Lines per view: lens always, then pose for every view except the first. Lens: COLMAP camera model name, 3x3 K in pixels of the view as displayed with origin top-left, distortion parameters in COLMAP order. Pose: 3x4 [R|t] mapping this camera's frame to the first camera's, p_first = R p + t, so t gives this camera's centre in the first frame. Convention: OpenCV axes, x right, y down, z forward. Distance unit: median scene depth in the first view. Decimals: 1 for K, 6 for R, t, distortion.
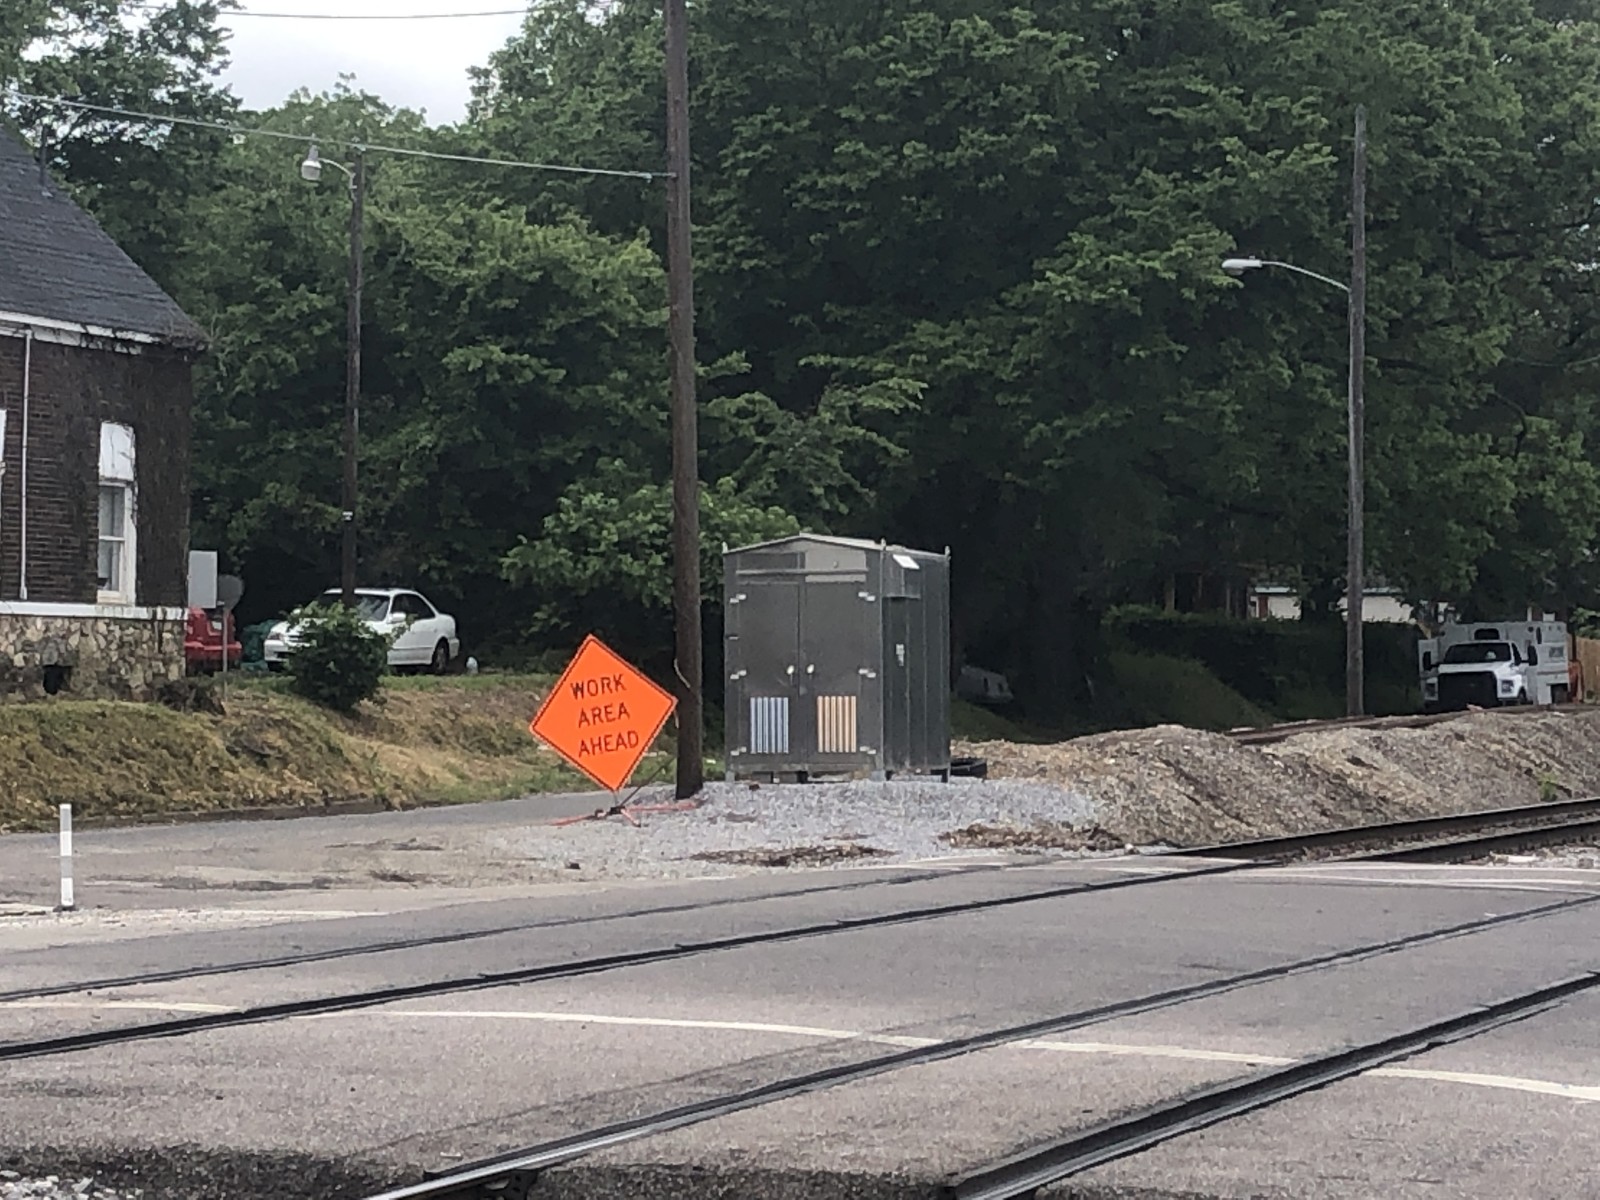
lens RADIAL K [[4589.9, 0, 800.0], [0, 4589.9, 600.0], [0, 0, 1]] dist [0.070907, 1.004150]
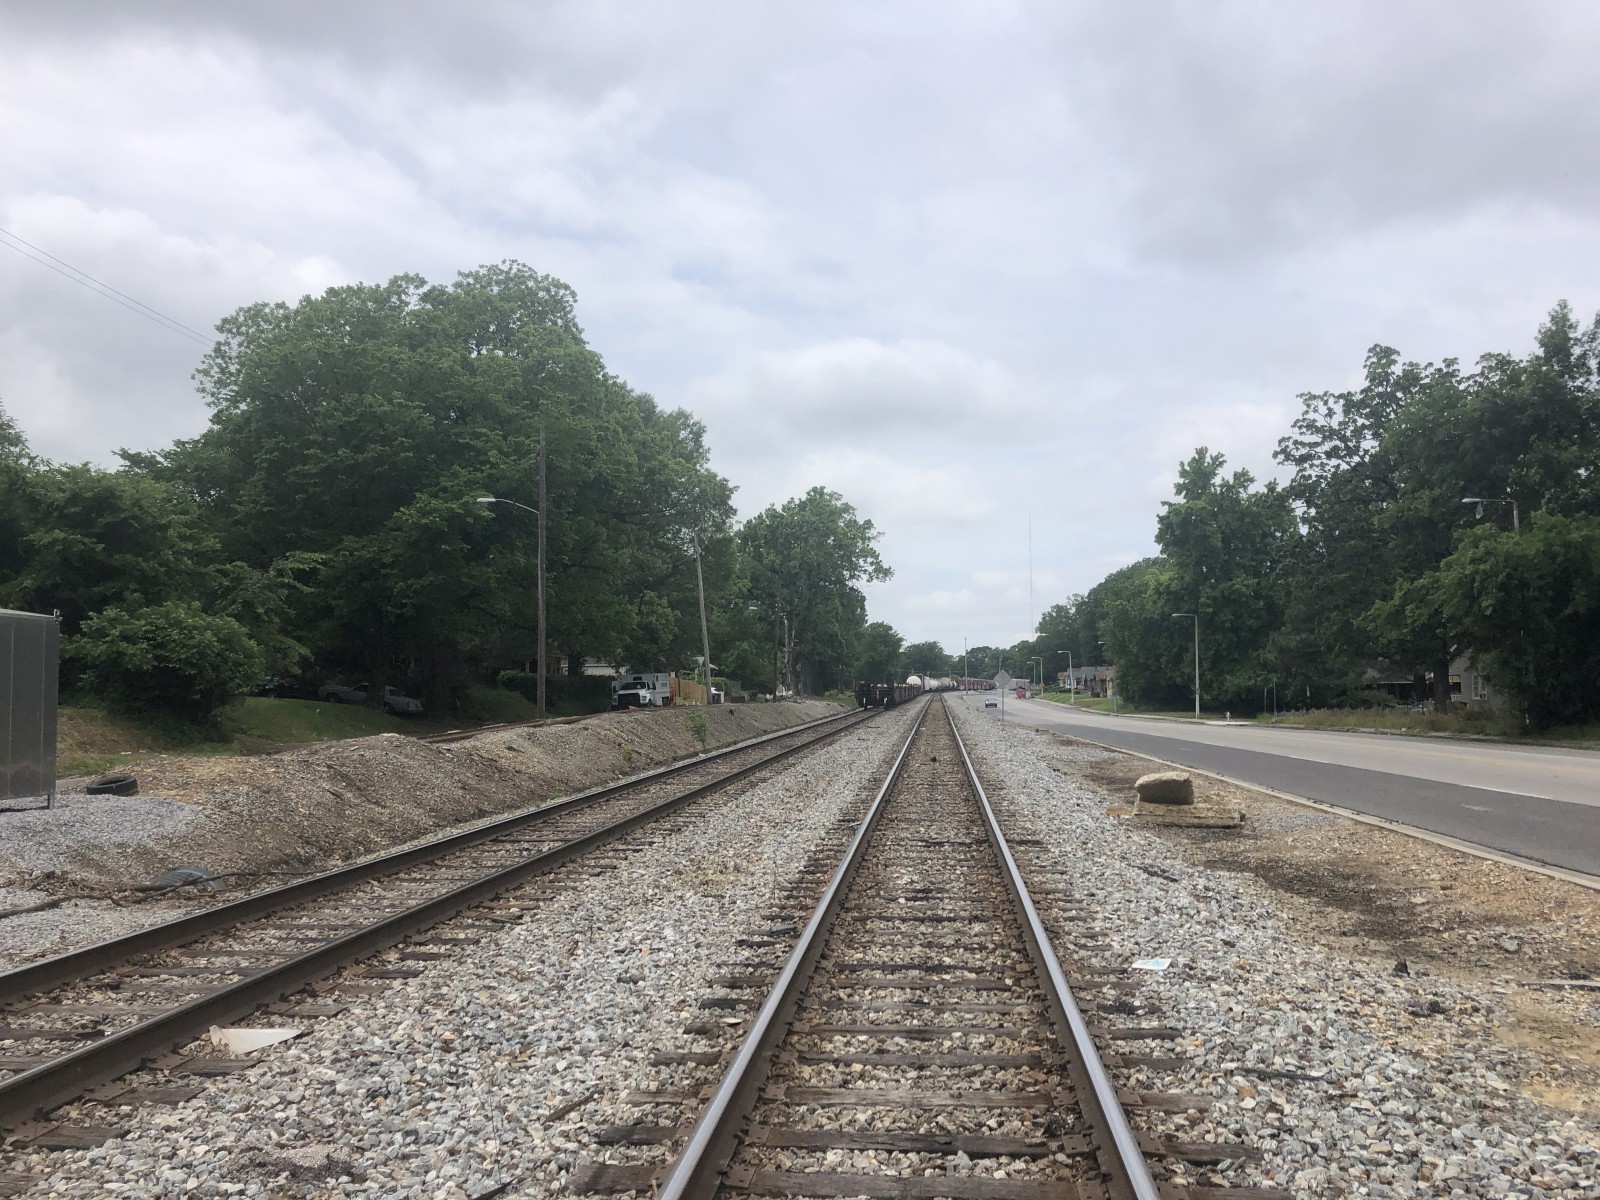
lens RADIAL K [[1280.0, 0, 789.5], [0, 1280.0, 560.4], [0, 0, 1]] dist [0.020808, -0.011544]
pose [[0.971522, 0.004907, 0.236898, 0.091632], [0.015434, 0.996352, -0.083934, 0.004464], [-0.236446, 0.085200, 0.967902, 0.407013]]
